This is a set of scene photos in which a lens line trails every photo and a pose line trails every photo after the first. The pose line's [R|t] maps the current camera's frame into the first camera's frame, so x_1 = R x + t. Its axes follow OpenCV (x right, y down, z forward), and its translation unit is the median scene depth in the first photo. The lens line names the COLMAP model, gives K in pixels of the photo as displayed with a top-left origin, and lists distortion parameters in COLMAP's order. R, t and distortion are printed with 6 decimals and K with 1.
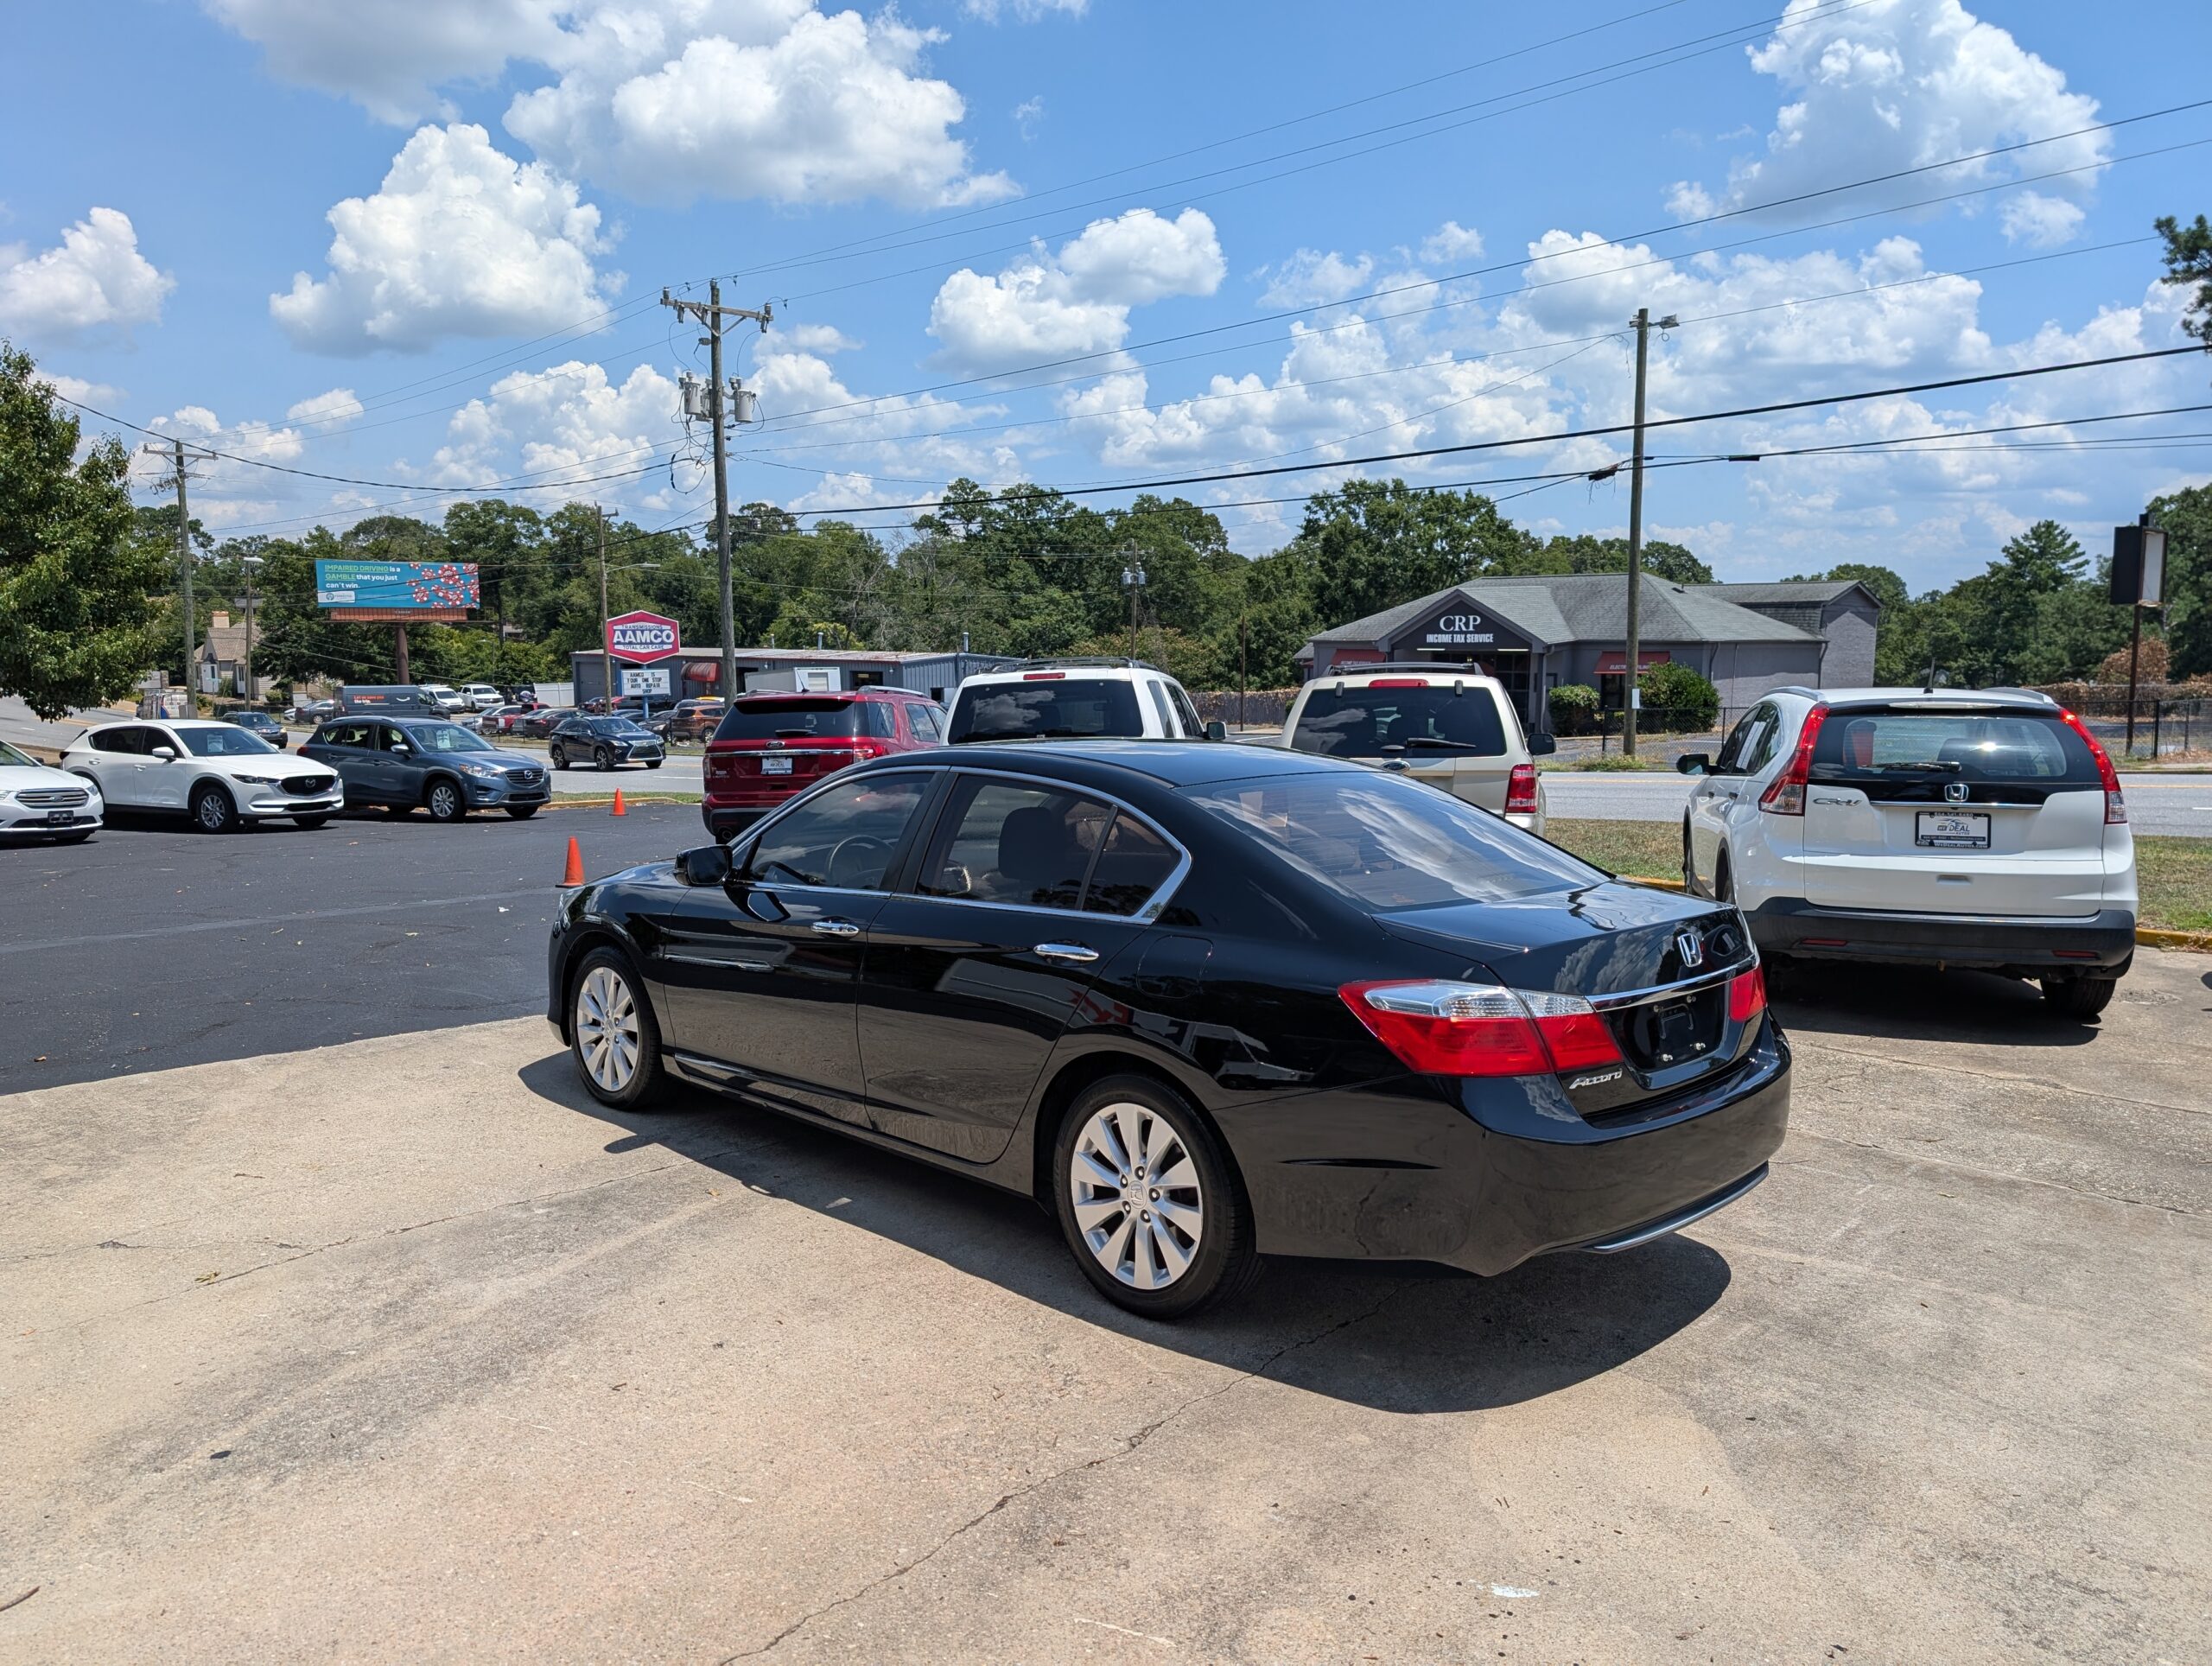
lens RADIAL K [[1622.7, 0, 1082.6], [0, 1622.7, 862.1], [0, 0, 1]] dist [0.015875, -0.015049]
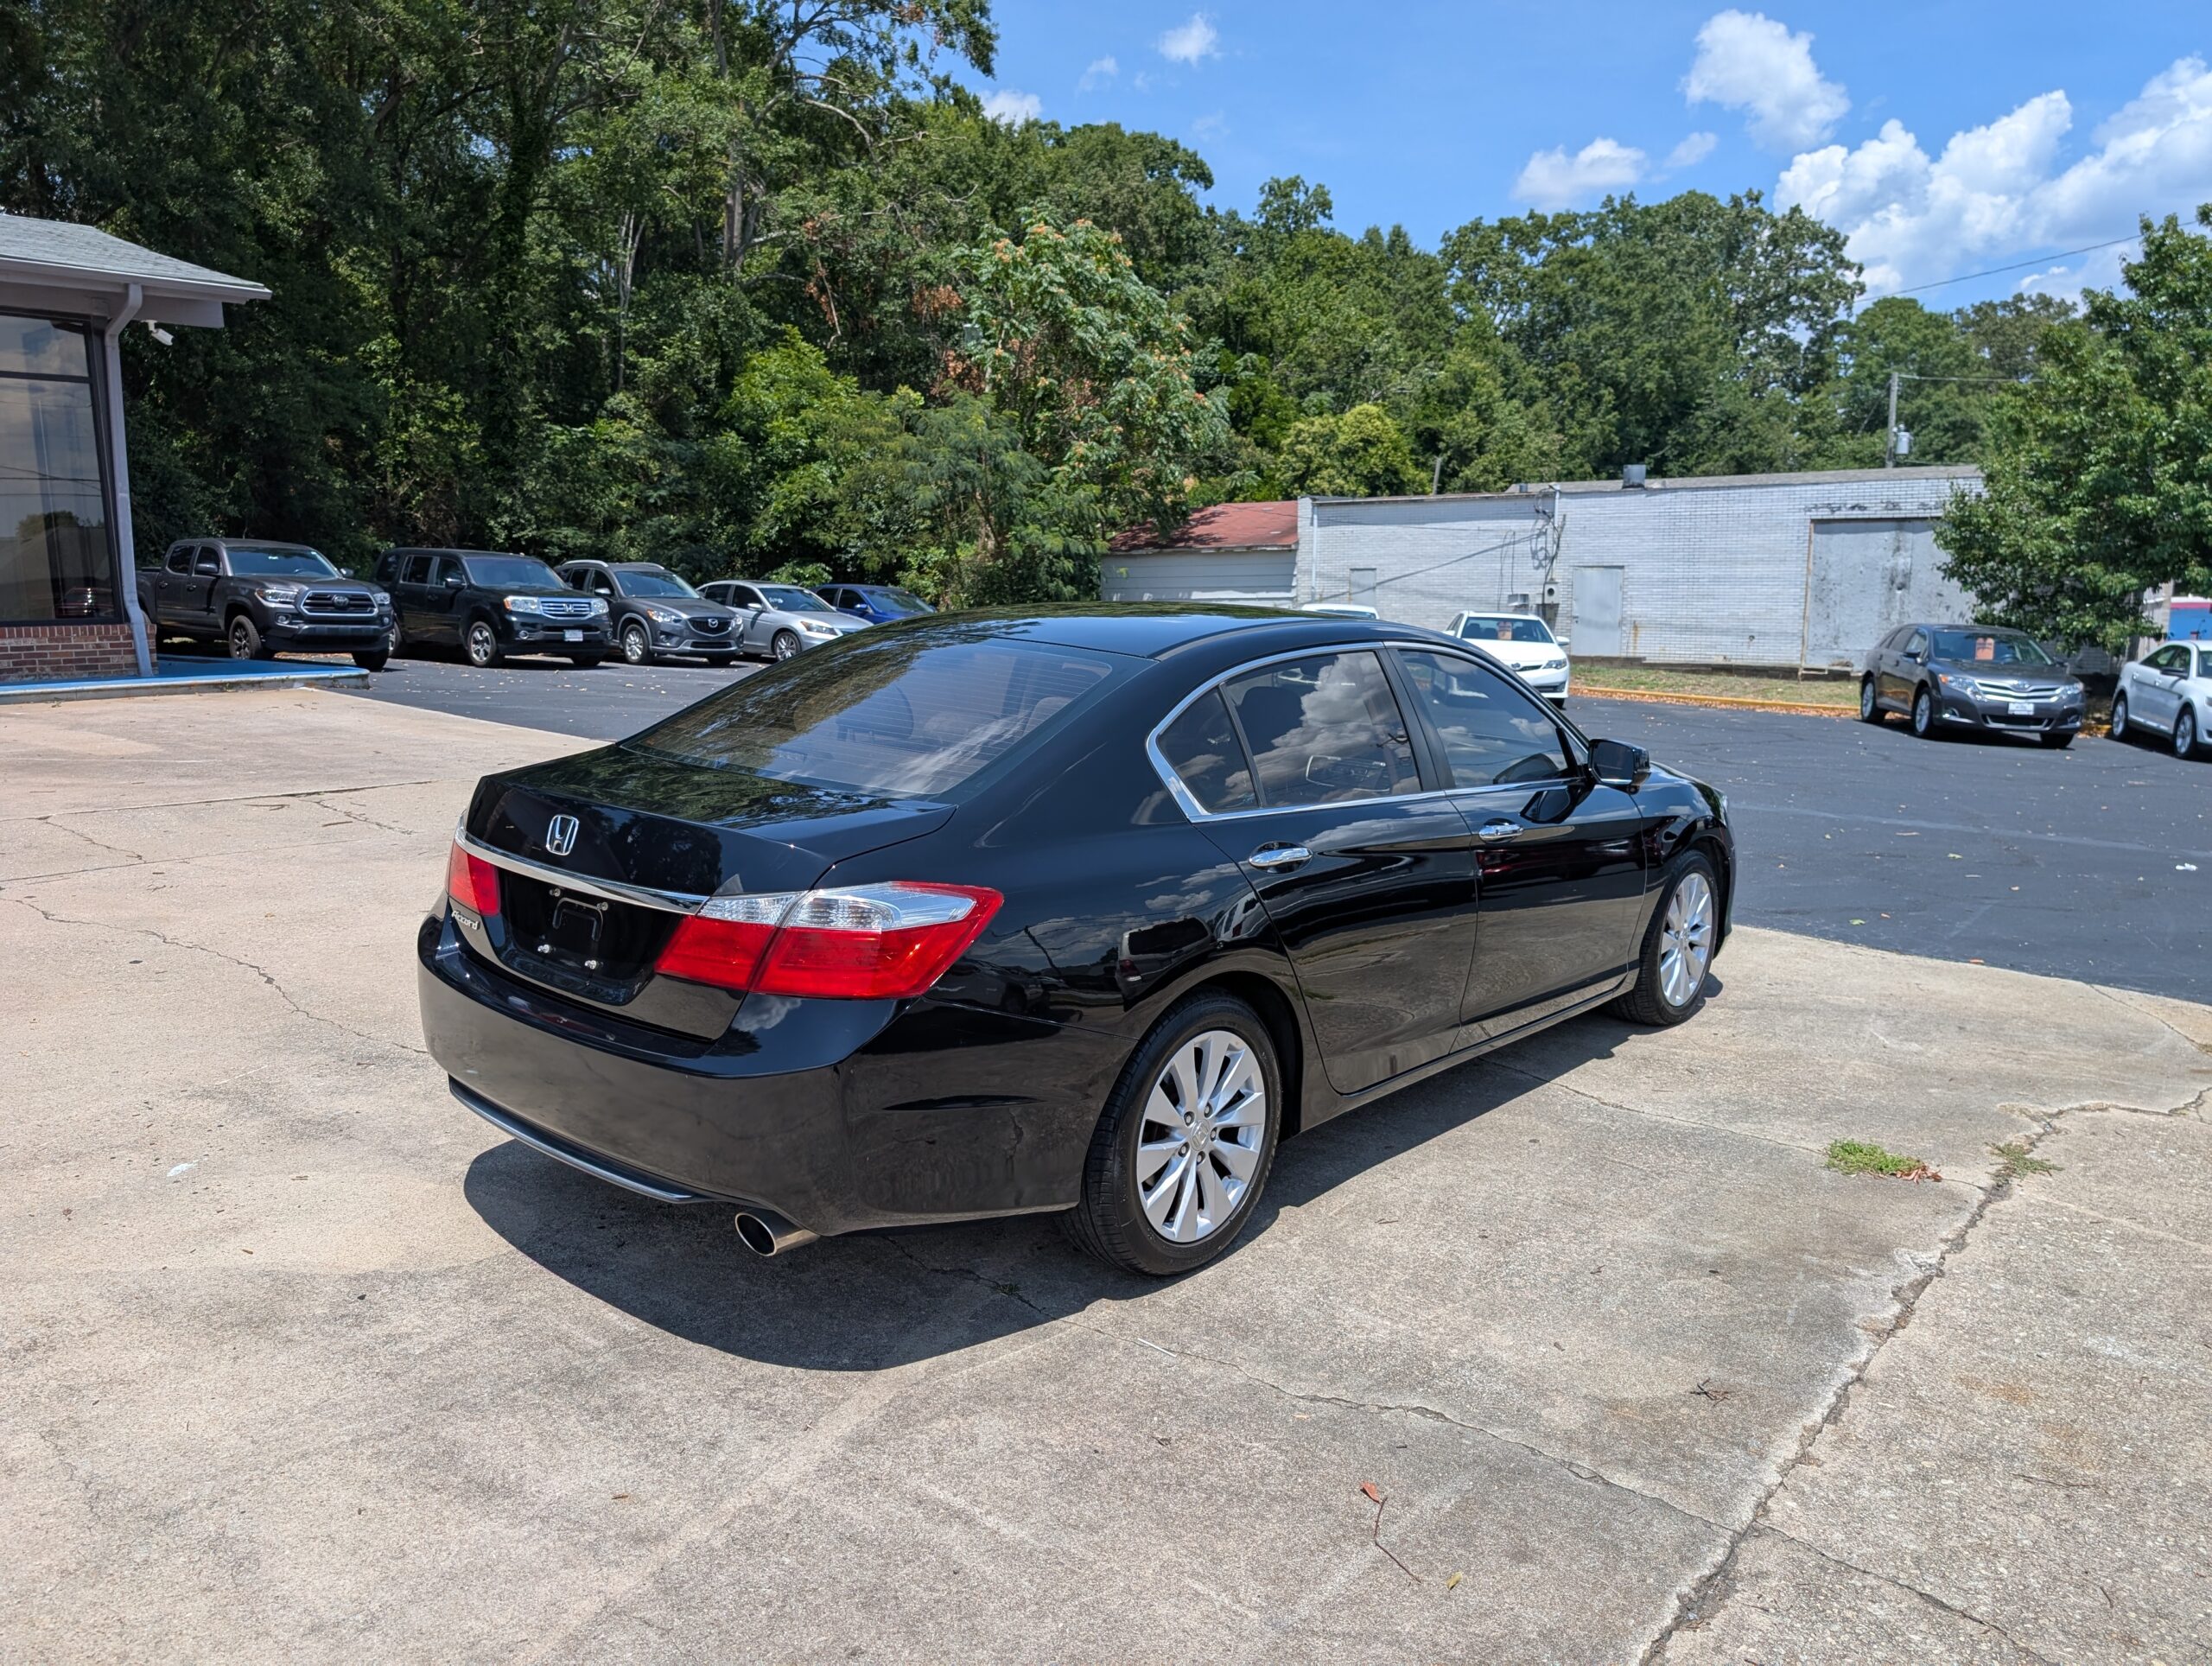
lens RADIAL K [[1622.7, 0, 1086.4], [0, 1622.7, 843.3], [0, 0, 1]] dist [0.015875, -0.015049]
pose [[0.063553, 0.168247, -0.983694, 0.213018], [-0.137791, 0.977725, 0.158324, -0.019096], [0.988420, 0.125482, 0.085320, 0.210877]]
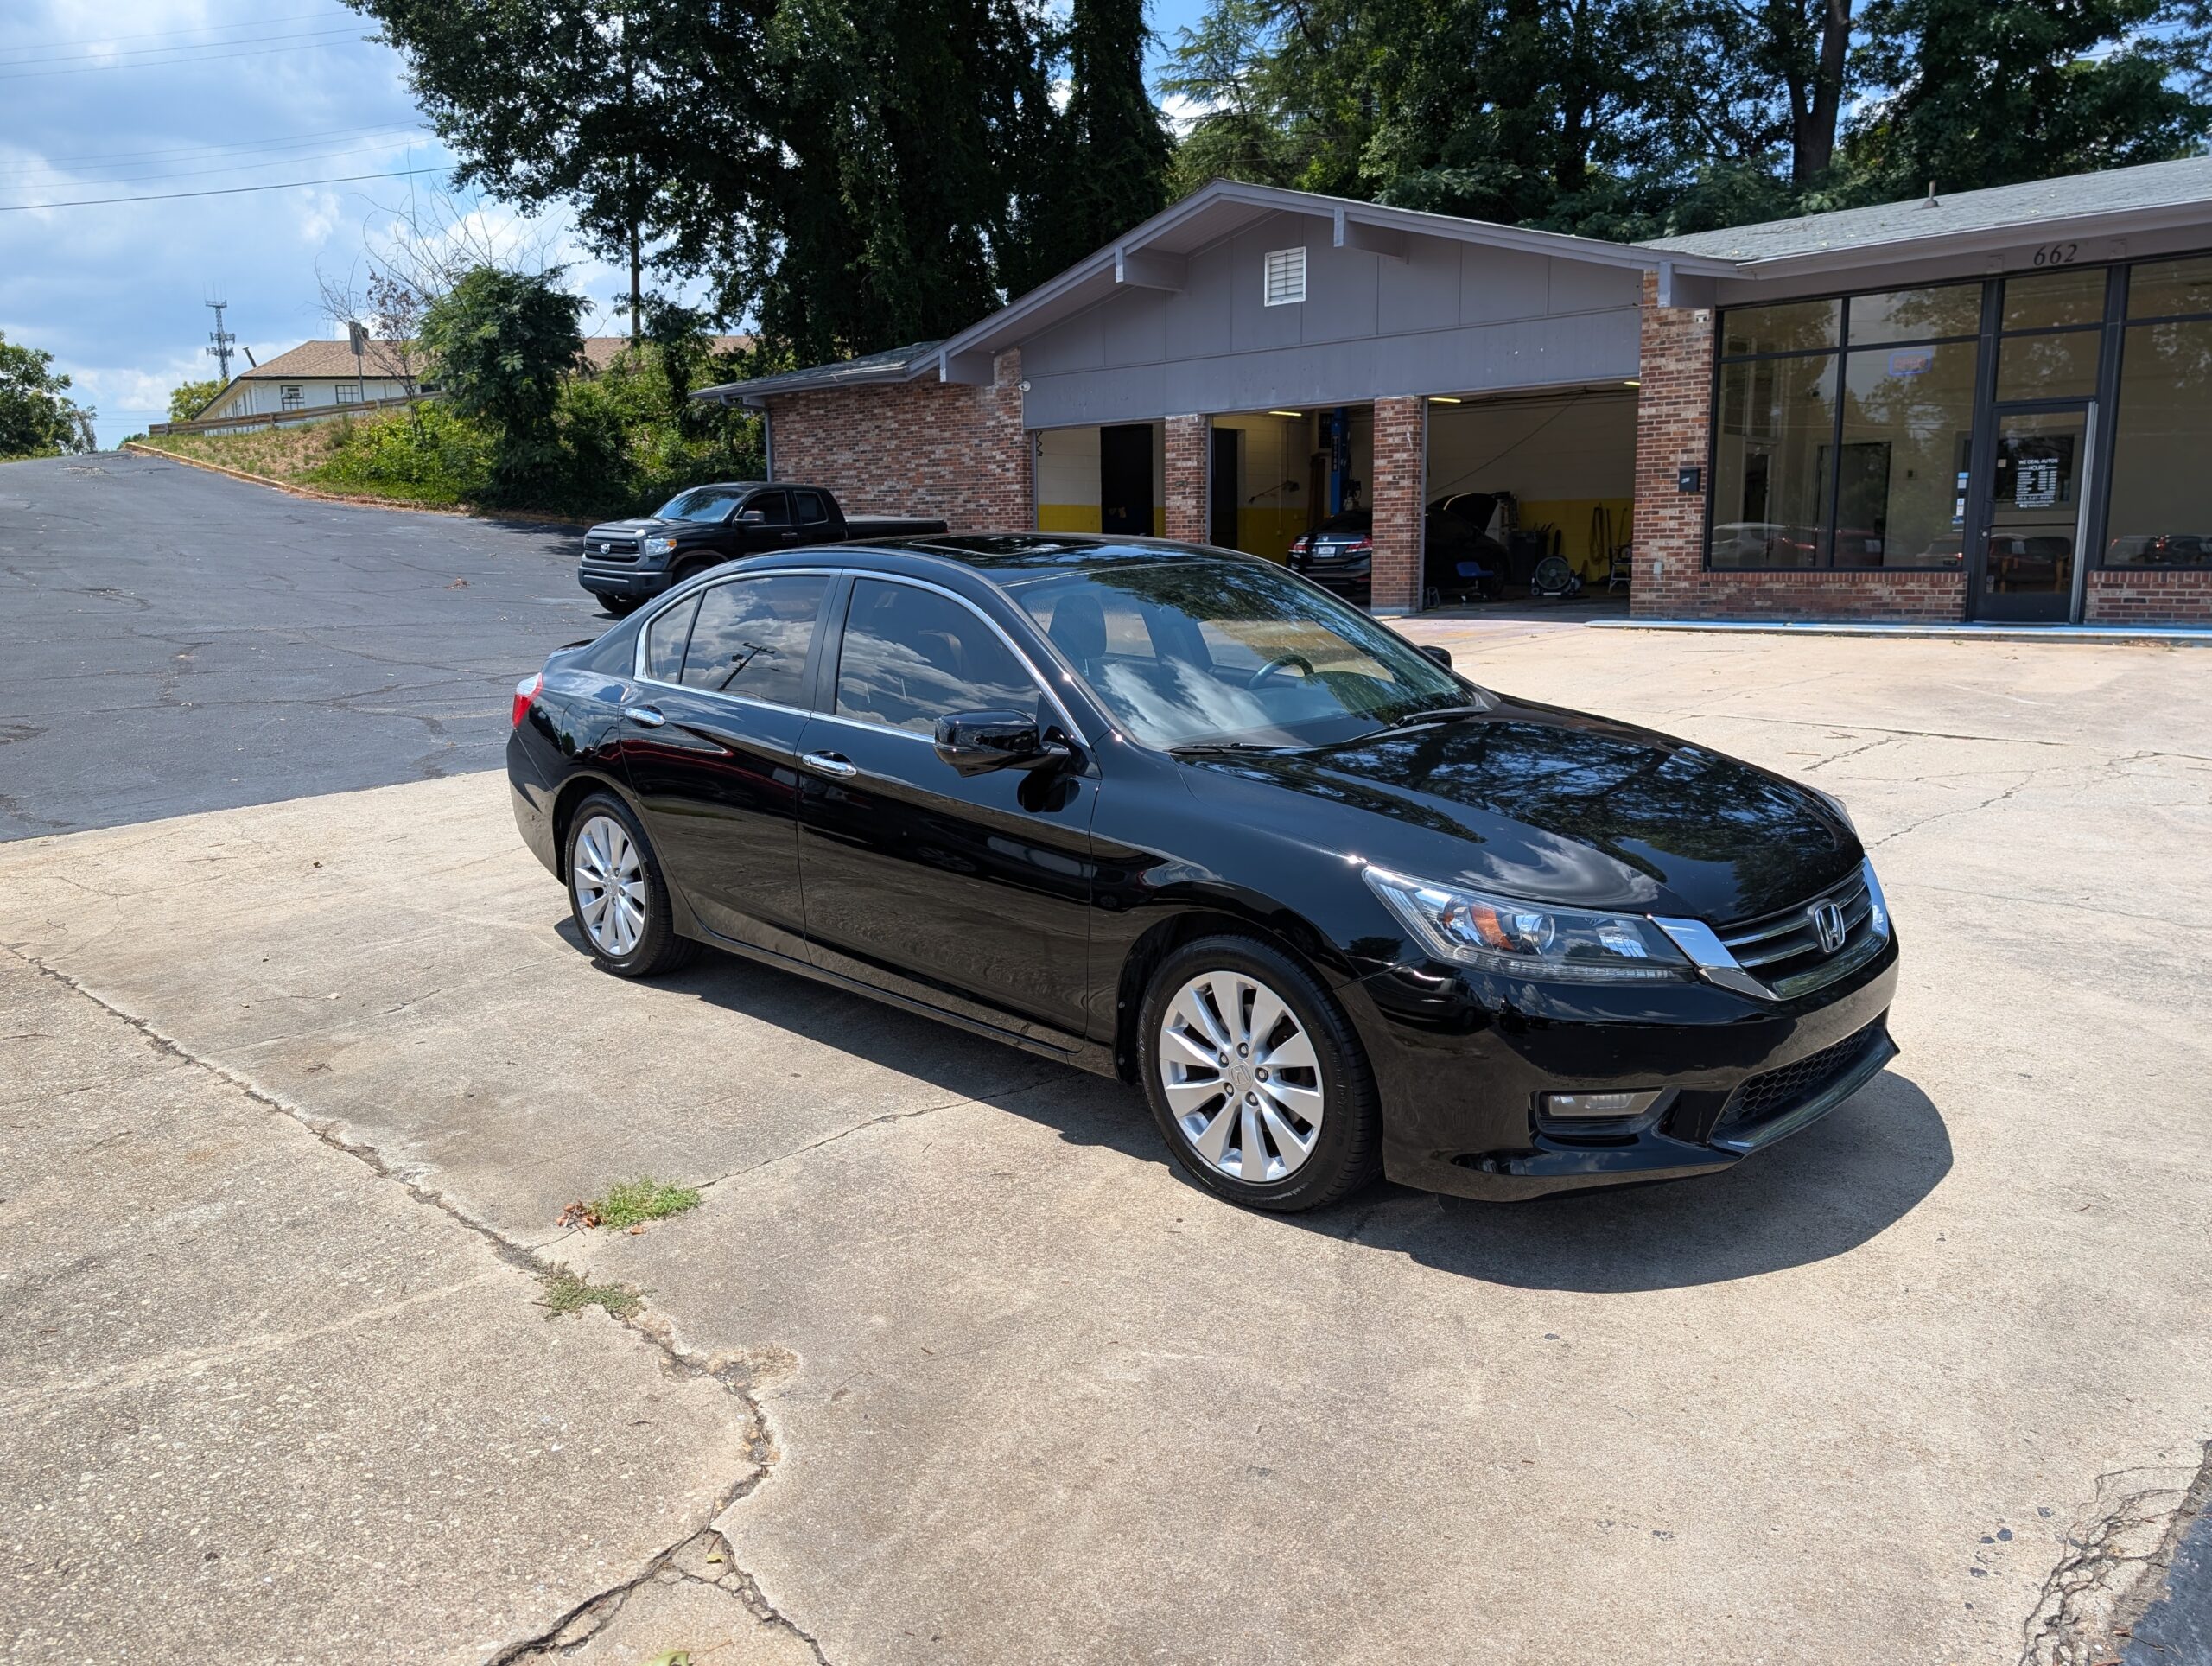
lens RADIAL K [[1622.7, 0, 1088.5], [0, 1622.7, 856.3], [0, 0, 1]] dist [0.015875, -0.015049]
pose [[-0.999871, 0.012987, 0.009416, -0.010810], [0.015347, 0.945248, 0.325993, -0.048598], [-0.004667, 0.326095, -0.945325, 0.464342]]
